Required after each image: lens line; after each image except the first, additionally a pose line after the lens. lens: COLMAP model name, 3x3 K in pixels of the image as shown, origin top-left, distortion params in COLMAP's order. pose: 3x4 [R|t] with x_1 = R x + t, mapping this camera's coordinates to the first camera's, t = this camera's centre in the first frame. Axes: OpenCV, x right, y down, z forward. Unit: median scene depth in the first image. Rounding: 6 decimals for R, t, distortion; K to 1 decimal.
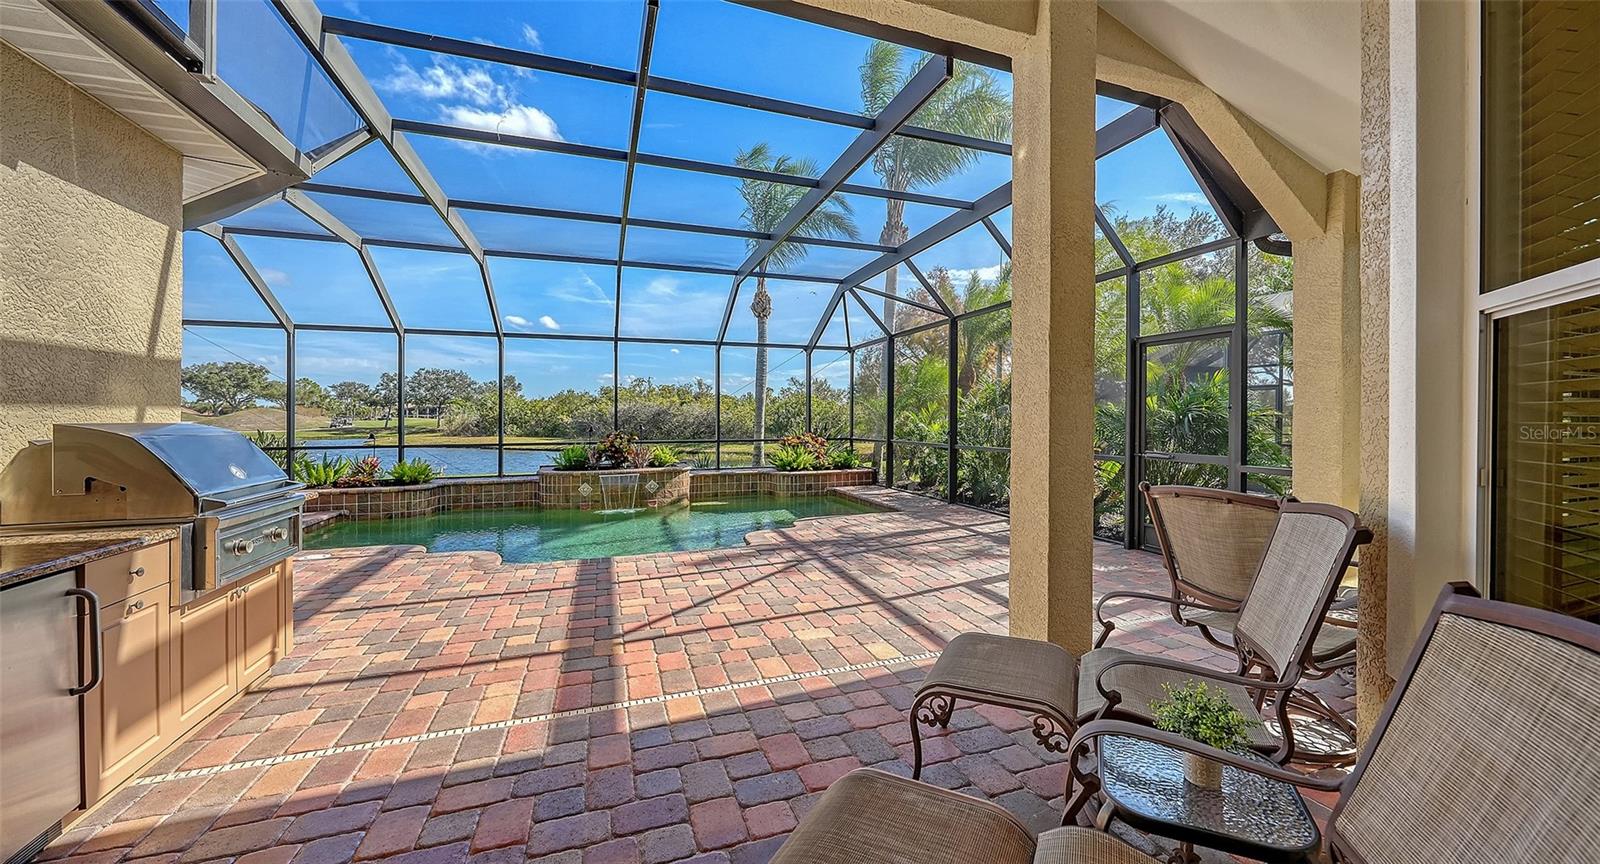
lens RADIAL K [[587.5, 0, 819.1], [0, 587.5, 409.2], [0, 0, 1]] dist [-0.001028, -0.000243]
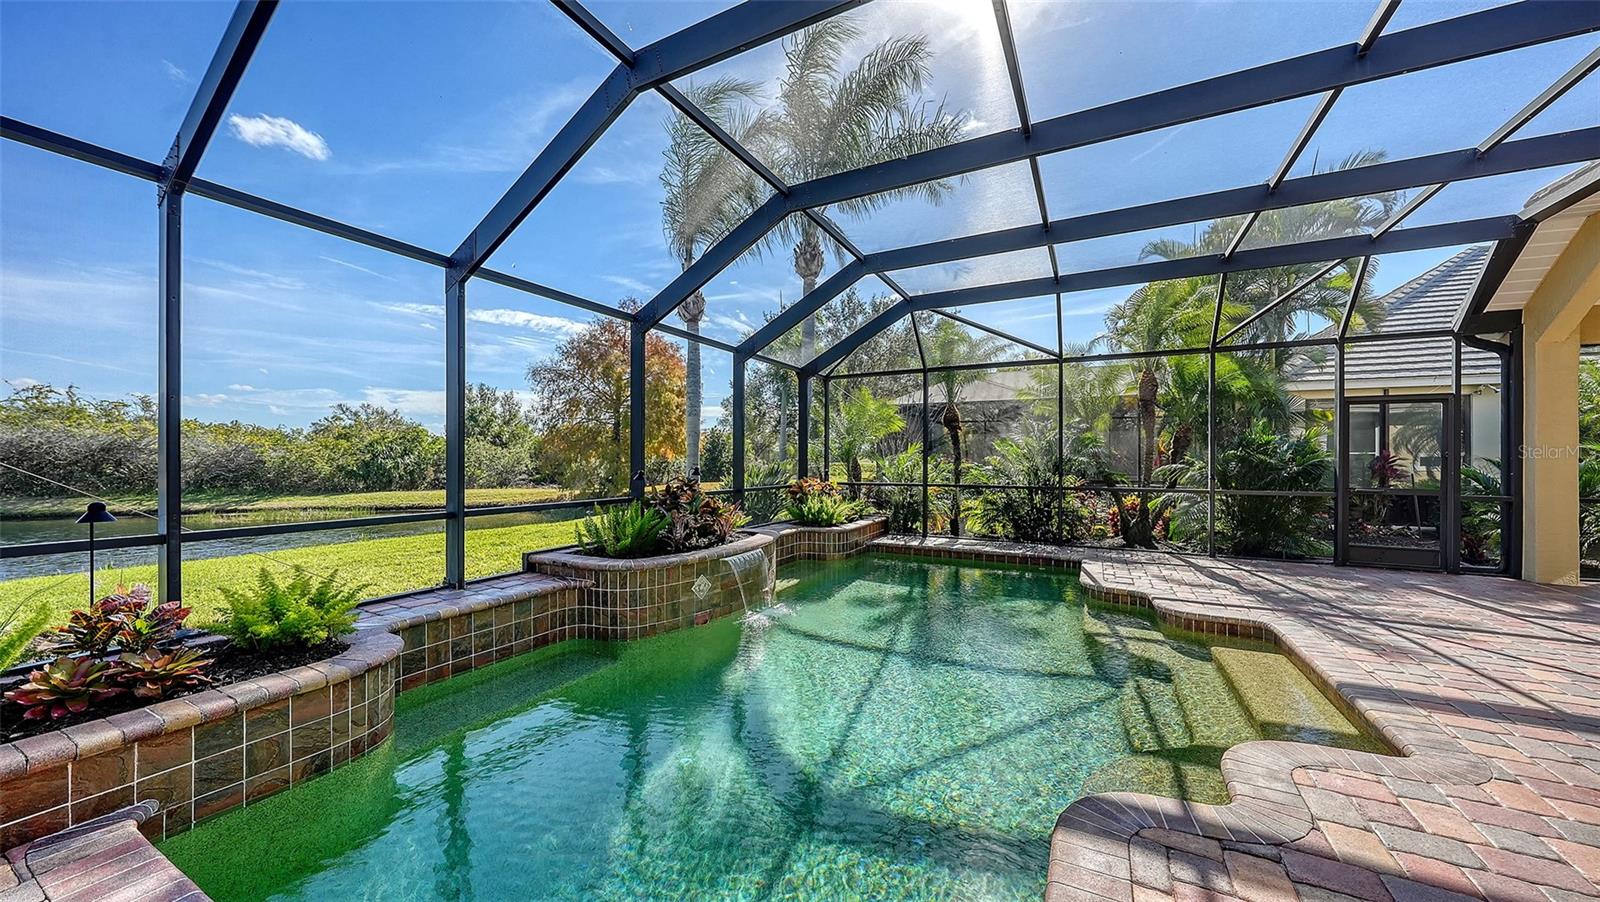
lens RADIAL K [[548.9, 0, 832.0], [0, 548.9, 457.6], [0, 0, 1]] dist [-0.000471, -0.000051]
pose [[0.724696, 0.012224, 0.688960, -0.632995], [-0.018026, 0.999837, 0.001221, 0.016267], [-0.688833, -0.013304, 0.724798, 0.538716]]
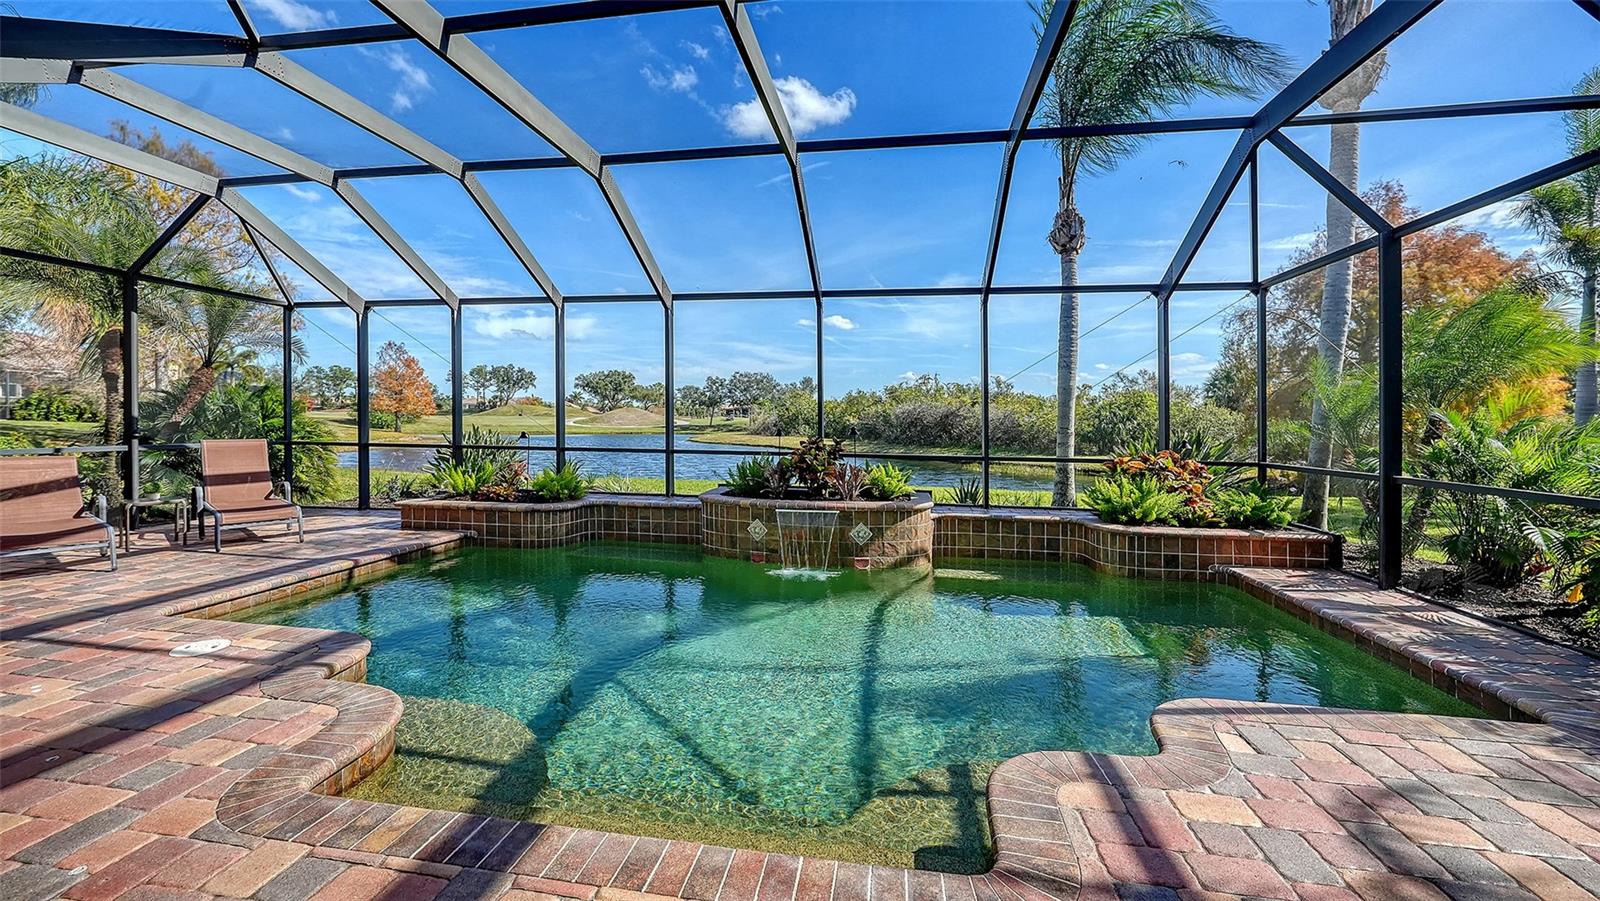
lens RADIAL K [[629.7, 0, 790.0], [0, 629.7, 378.2], [0, 0, 1]] dist [0.000045, 0.000034]
pose [[0.864922, -0.017780, -0.501592, -0.029422], [-0.008931, 0.998669, -0.050801, 0.009269], [0.501828, 0.048419, 0.863611, 0.416752]]
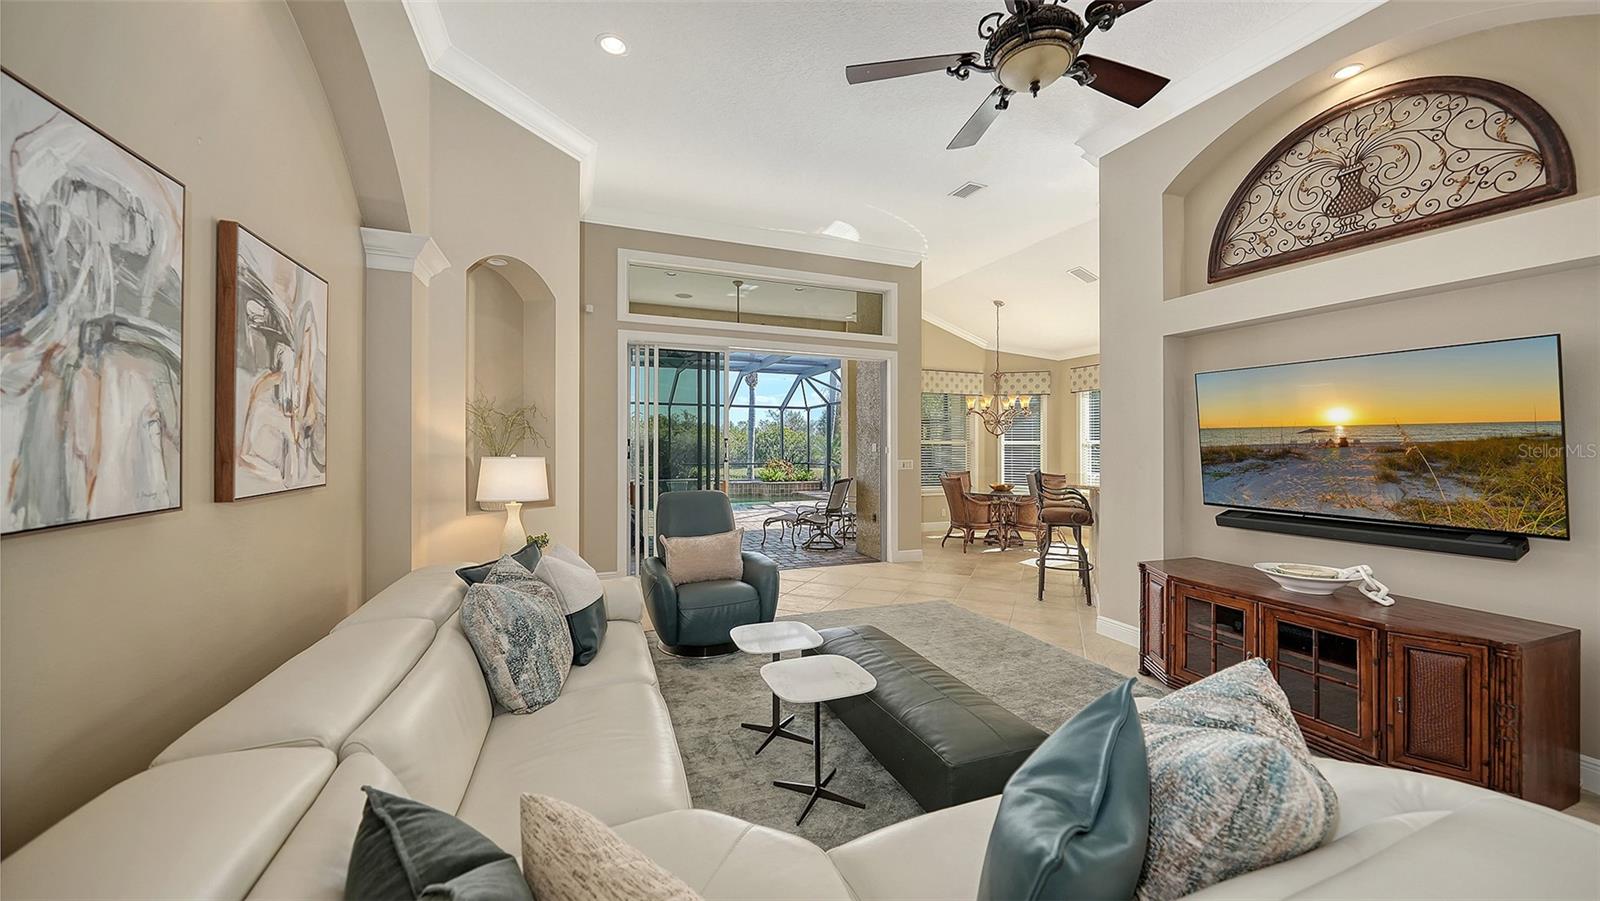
lens RADIAL K [[574.7, 0, 821.4], [0, 574.7, 439.6], [0, 0, 1]] dist [-0.001764, 0.000147]
pose [[0.998982, 0.010246, 0.043926, 0.029672], [-0.010491, 0.999931, 0.005349, -0.030414], [-0.043869, -0.005805, 0.999020, -0.717968]]
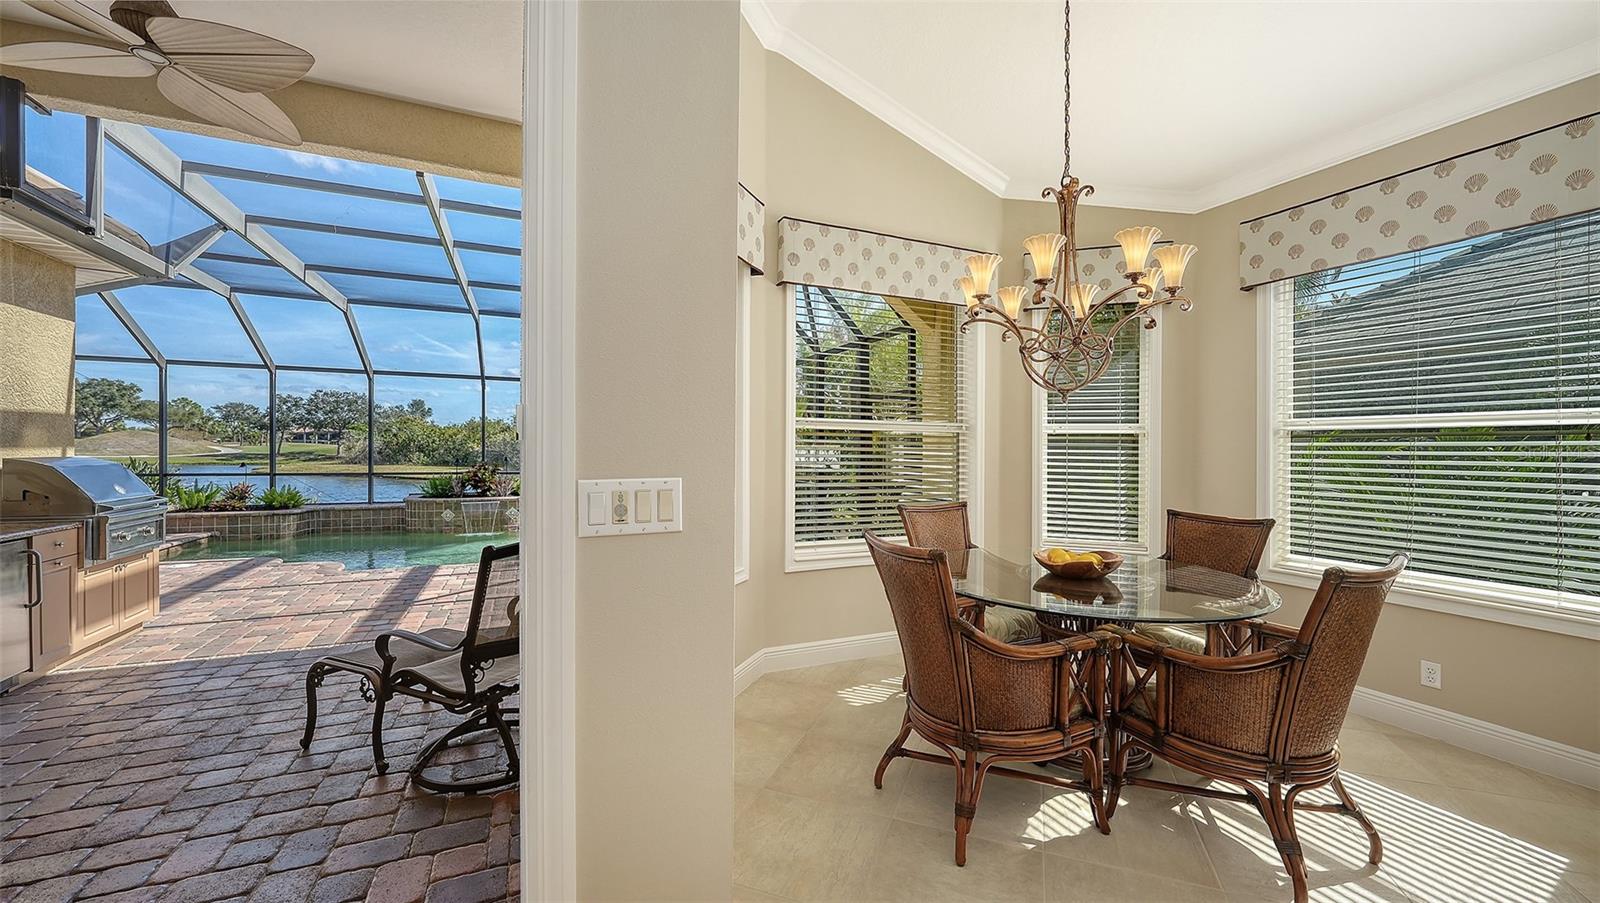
lens RADIAL K [[618.2, 0, 800.0], [0, 618.2, 451.5], [0, 0, 1]] dist [0.001695, 0.000315]
pose [[0.997909, 0.014038, 0.063099, 0.179417], [-0.015145, 0.999739, 0.017093, -0.012350], [-0.062842, -0.018013, 0.997861, -0.191646]]
